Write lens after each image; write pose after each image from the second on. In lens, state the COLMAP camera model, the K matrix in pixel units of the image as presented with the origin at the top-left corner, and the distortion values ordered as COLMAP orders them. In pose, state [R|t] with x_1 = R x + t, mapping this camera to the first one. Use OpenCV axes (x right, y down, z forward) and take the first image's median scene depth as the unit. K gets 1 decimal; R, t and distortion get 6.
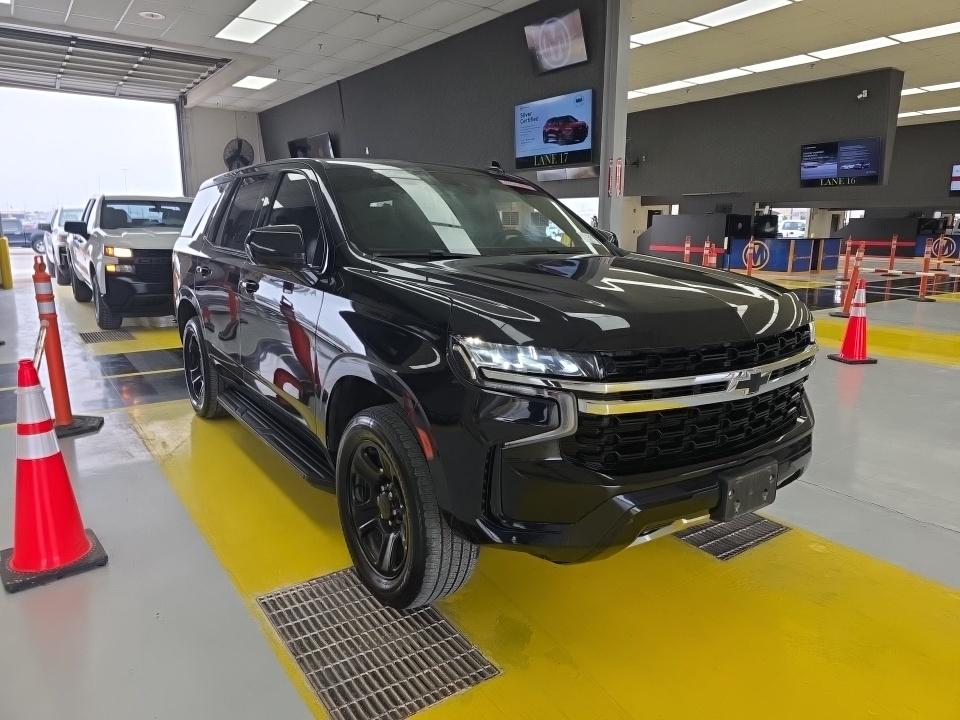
lens RADIAL K [[645.0, 0, 480.0], [0, 645.0, 360.0], [0, 0, 1]] dist [0.075849, -0.062661]
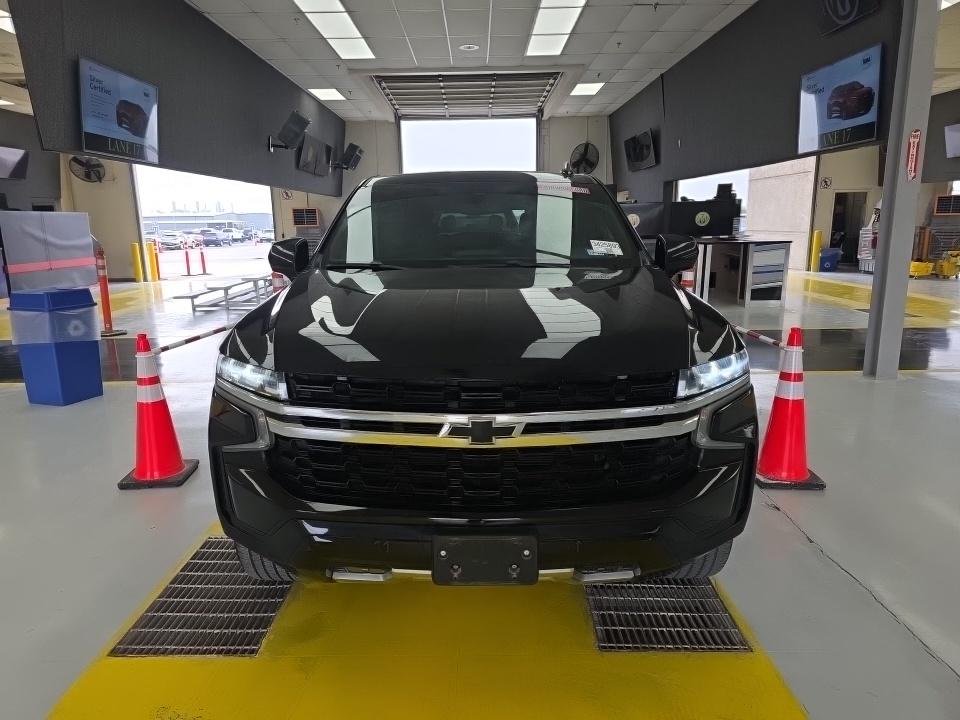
lens RADIAL K [[645.0, 0, 480.0], [0, 645.0, 360.0], [0, 0, 1]] dist [0.075849, -0.062661]
pose [[0.803292, 0.107076, -0.585881, 0.276342], [-0.100995, 0.993949, 0.043183, -0.029084], [0.586959, 0.024483, 0.809246, 0.097606]]
